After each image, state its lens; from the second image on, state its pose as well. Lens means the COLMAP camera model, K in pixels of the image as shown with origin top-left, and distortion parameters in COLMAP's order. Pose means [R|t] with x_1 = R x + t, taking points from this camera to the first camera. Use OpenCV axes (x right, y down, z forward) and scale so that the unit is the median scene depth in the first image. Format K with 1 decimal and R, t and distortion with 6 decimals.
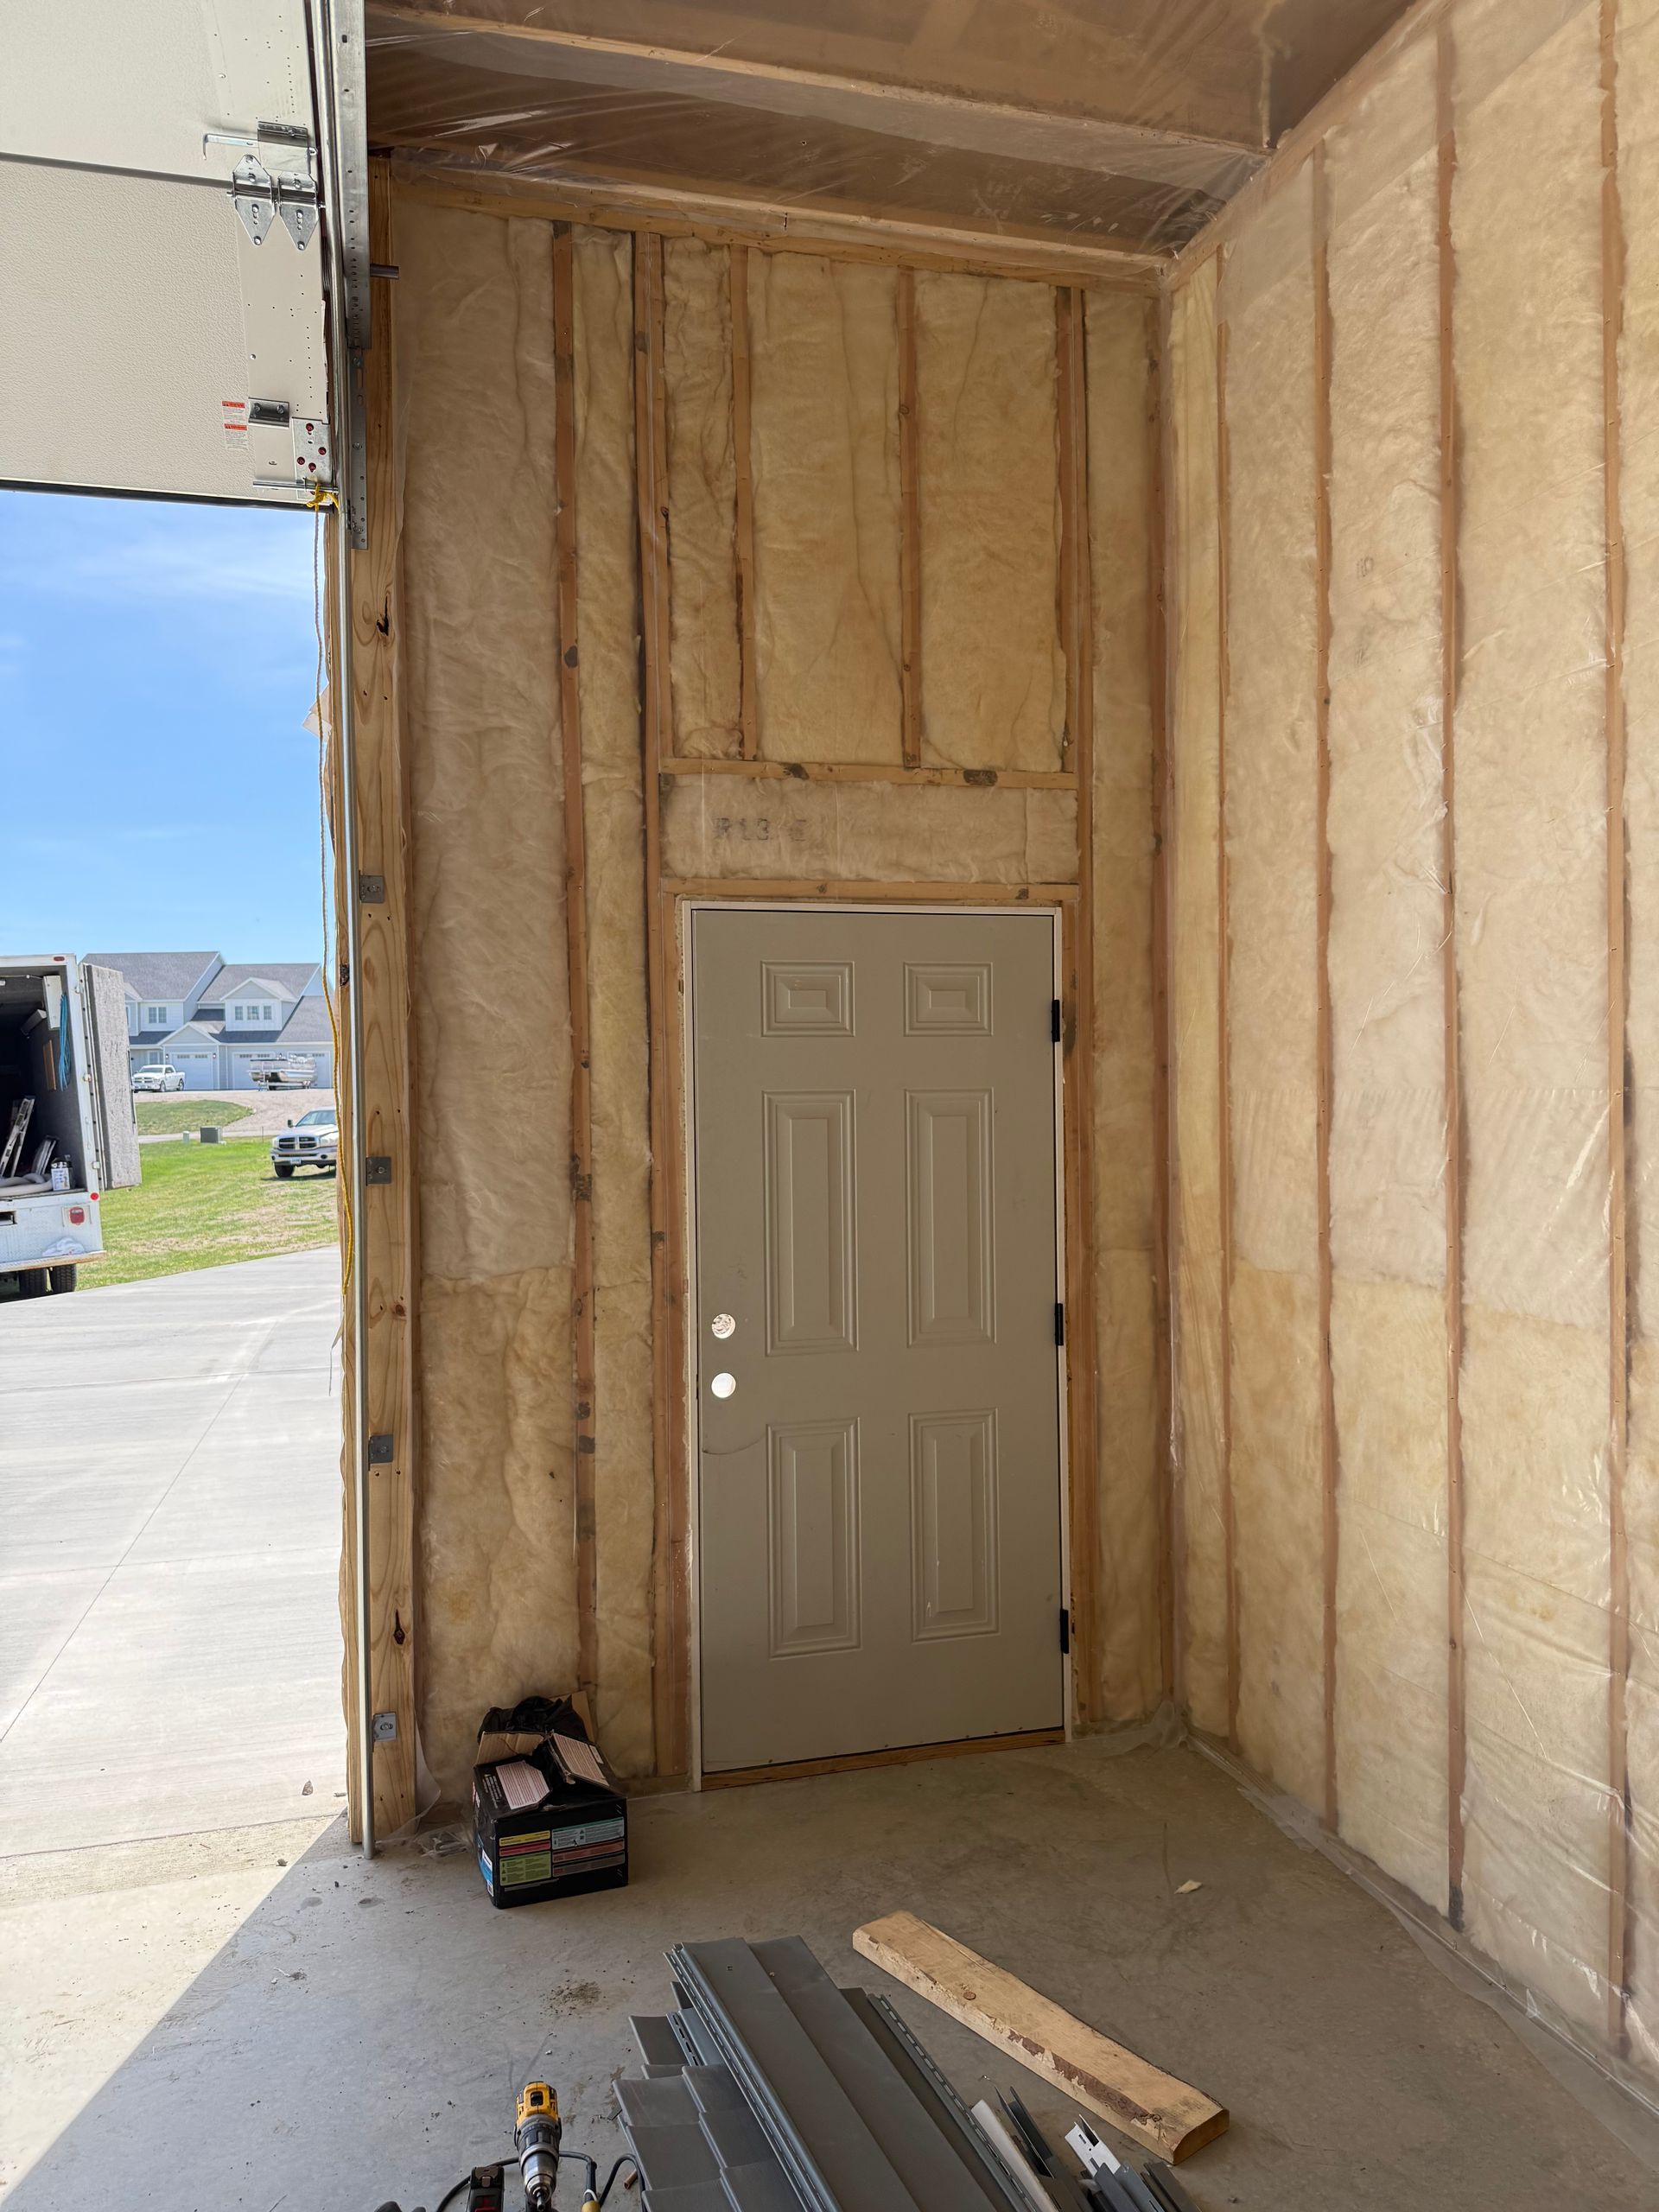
lens RADIAL K [[1613.5, 0, 768.6], [0, 1613.5, 1124.9], [0, 0, 1]] dist [0.044165, -0.044244]
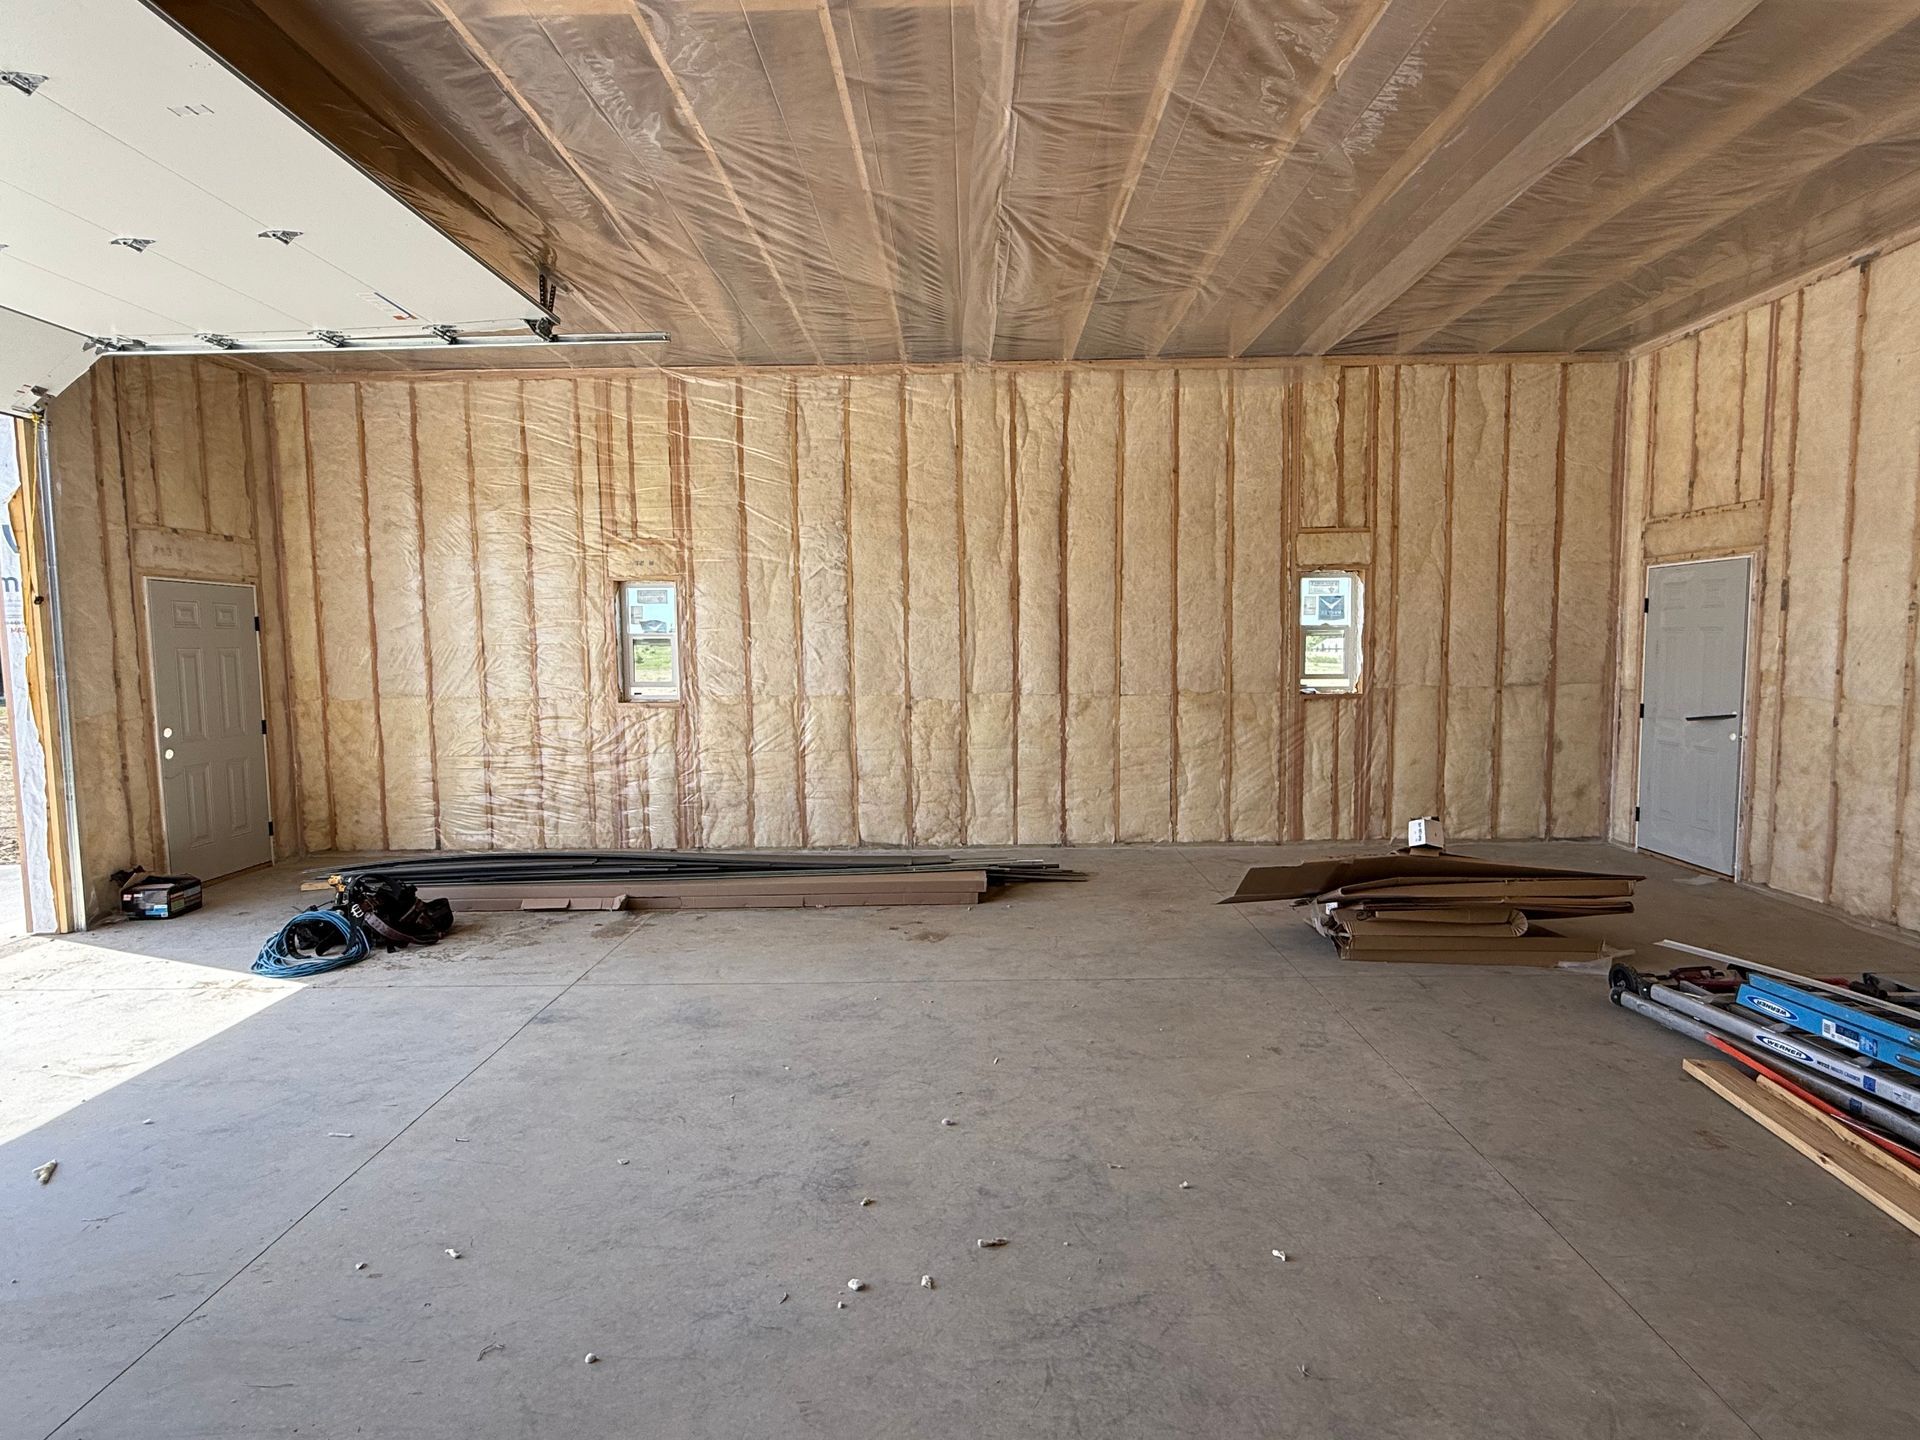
lens RADIAL K [[984.2, 0, 947.7], [0, 984.2, 721.0], [0, 0, 1]] dist [0.000371, 0.000681]
pose [[0.286247, -0.066731, 0.955829, -1.270808], [0.031895, 0.997683, 0.060102, 0.047780], [-0.957625, 0.013282, 0.287712, -0.773391]]
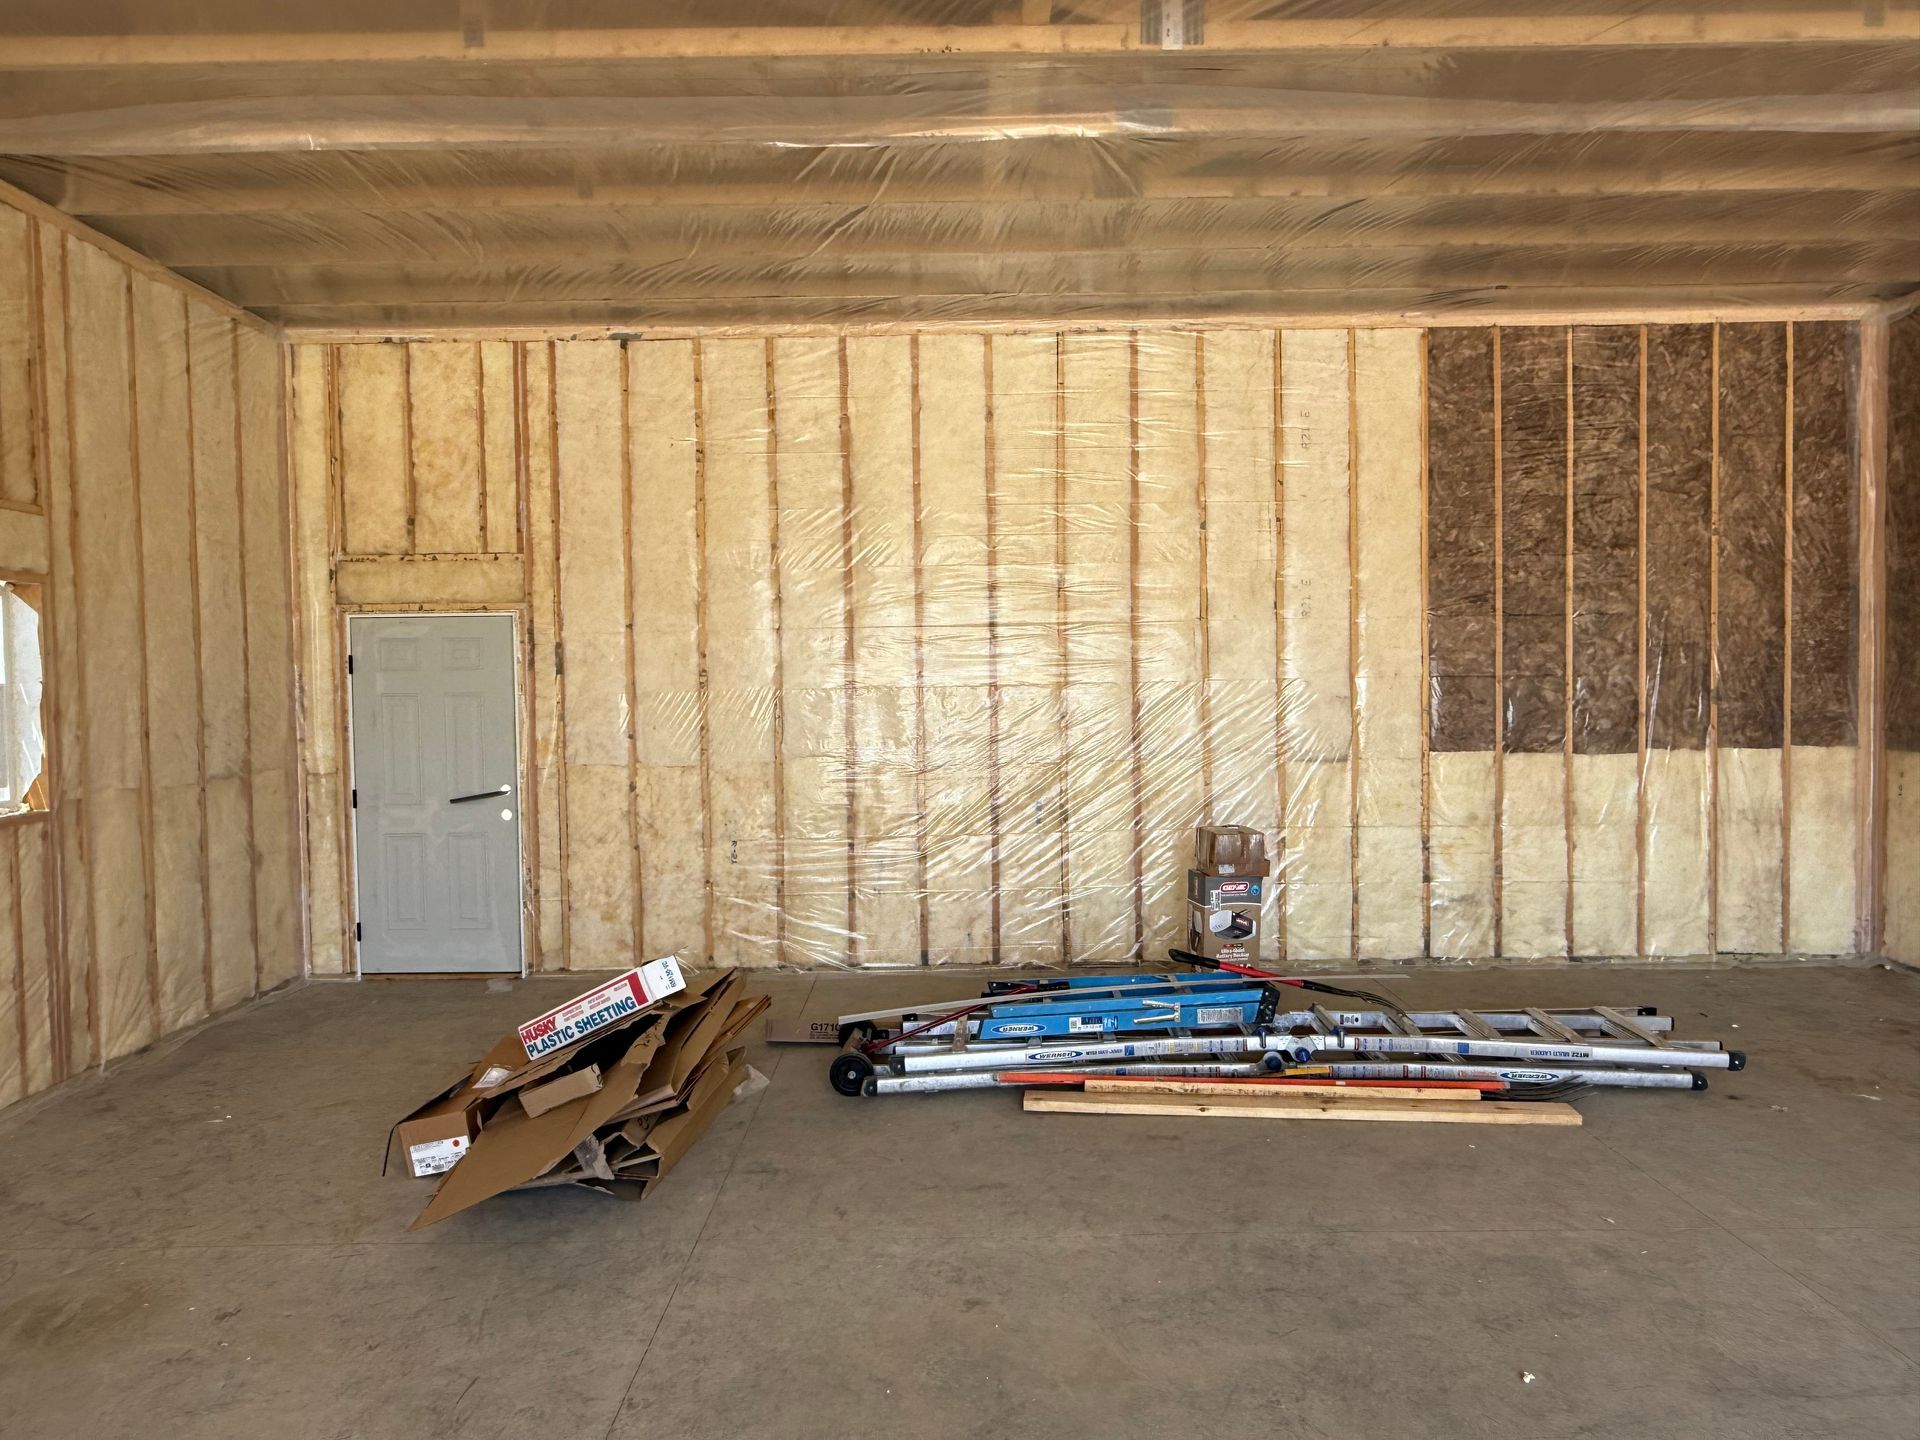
lens RADIAL K [[1230.1, 0, 948.8], [0, 1230.1, 722.1], [0, 0, 1]] dist [0.001199, 0.000002]
pose [[-0.963938, 0.019295, 0.265426, -0.466196], [0.033786, 0.998171, 0.050140, 0.008845], [-0.263973, 0.057299, -0.962827, -0.007954]]
